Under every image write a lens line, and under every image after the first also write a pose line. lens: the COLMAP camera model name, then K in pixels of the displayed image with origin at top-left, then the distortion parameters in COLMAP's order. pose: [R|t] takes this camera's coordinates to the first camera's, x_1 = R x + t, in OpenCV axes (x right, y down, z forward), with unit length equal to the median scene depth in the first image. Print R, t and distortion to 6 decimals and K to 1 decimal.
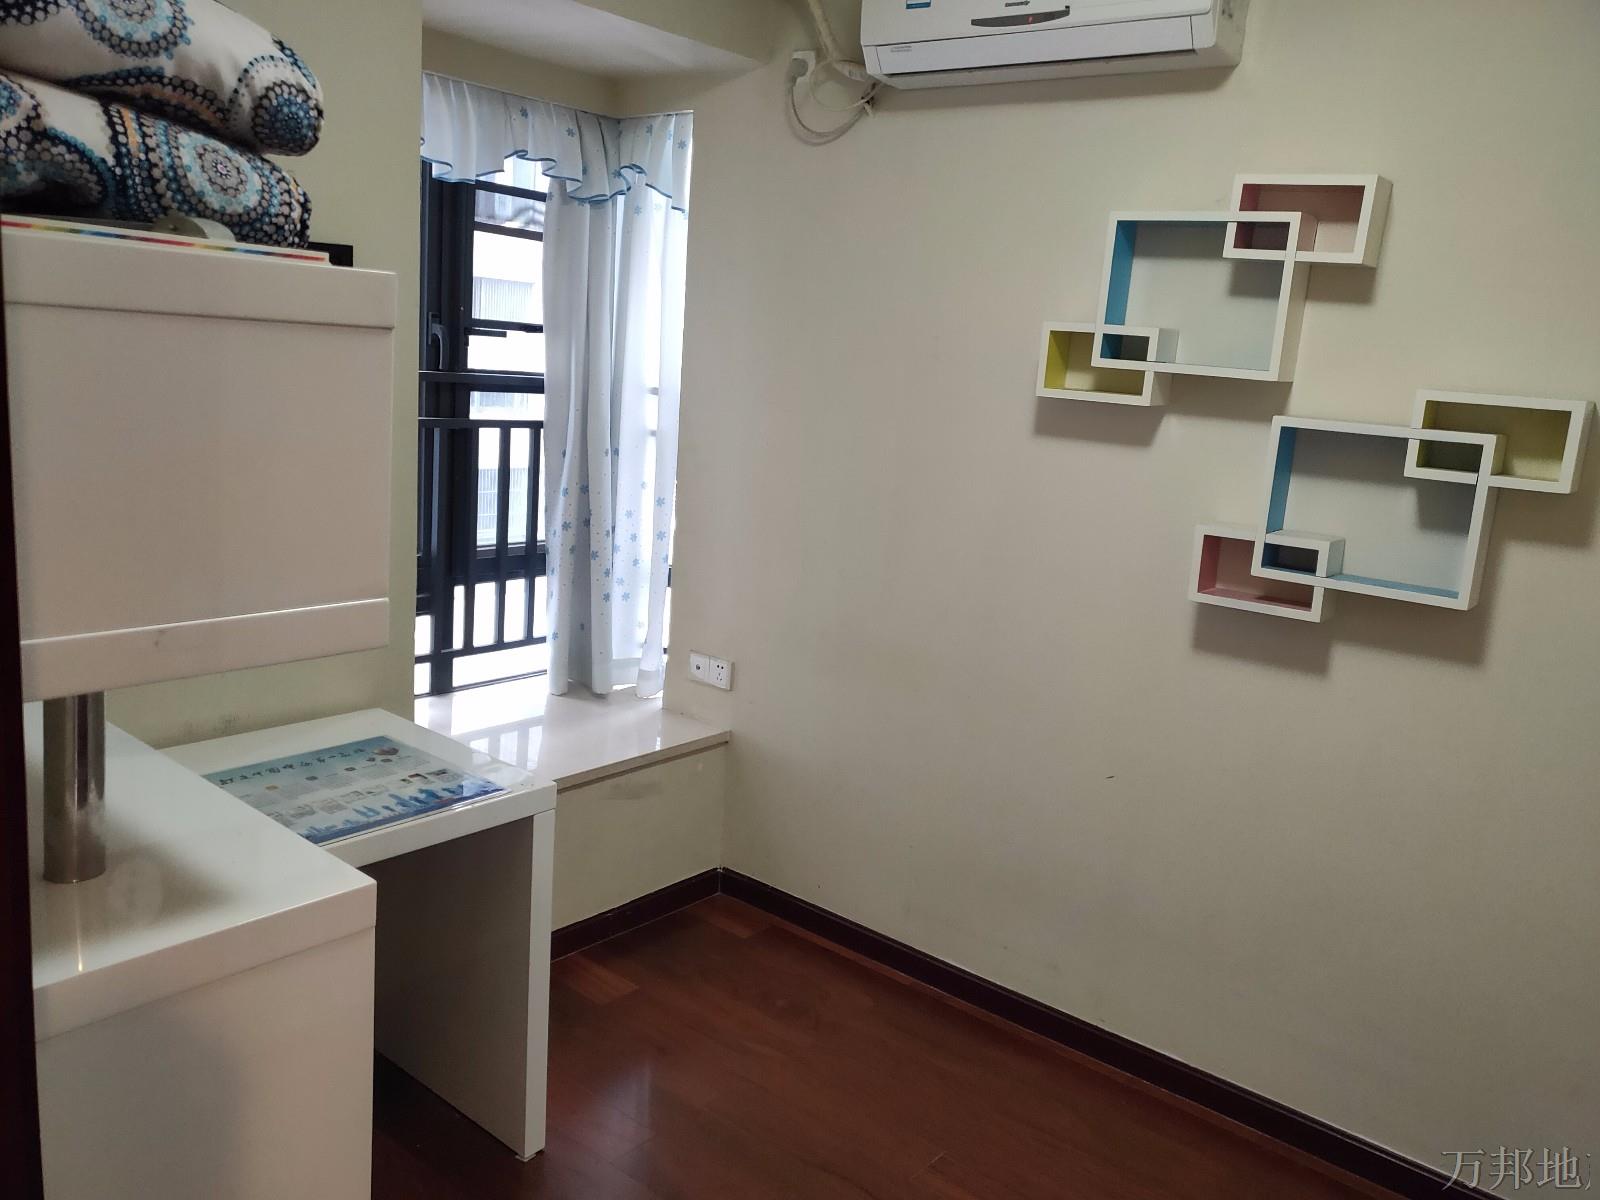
lens RADIAL K [[1247.6, 0, 810.1], [0, 1247.6, 594.2], [0, 0, 1]] dist [-0.006609, 0.003815]
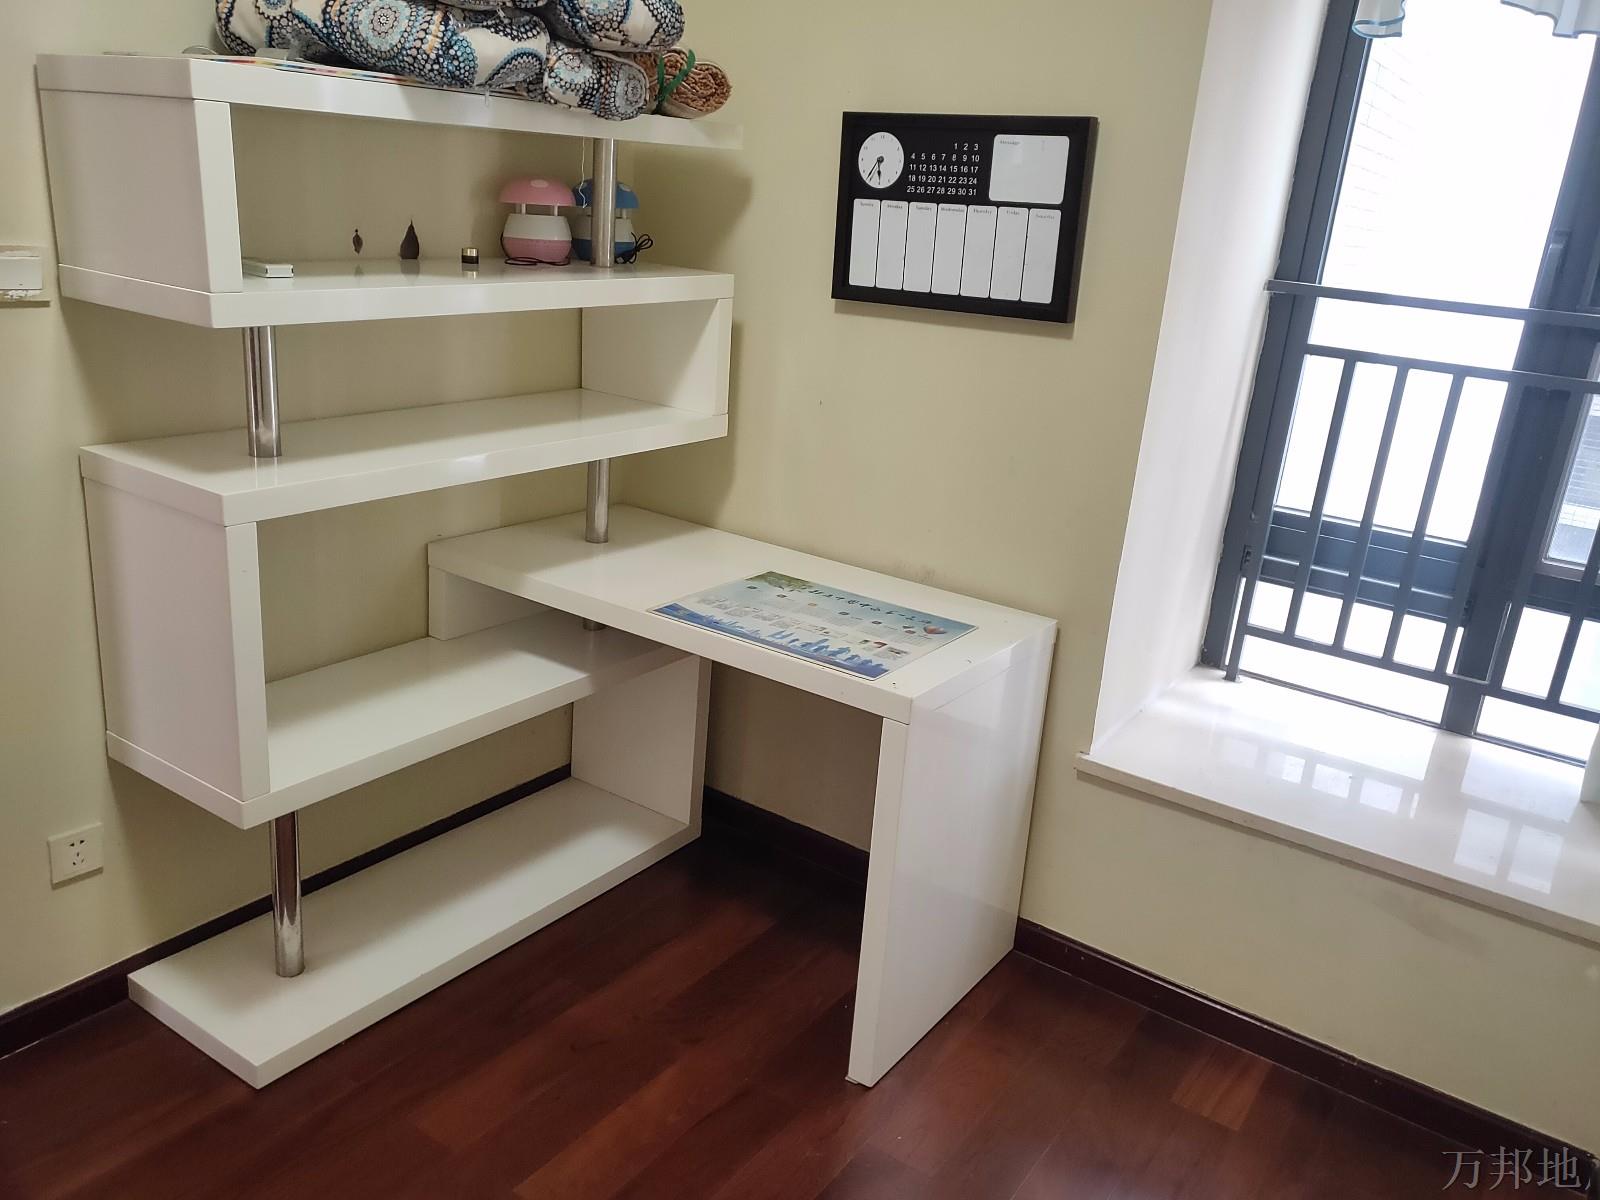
lens RADIAL K [[1247.6, 0, 810.4], [0, 1247.6, 605.1], [0, 0, 1]] dist [-0.006609, 0.003815]
pose [[0.104392, 0.240788, -0.964947, 1.124465], [-0.278993, 0.938380, 0.203976, -0.128455], [0.954602, 0.247920, 0.165138, 1.357385]]
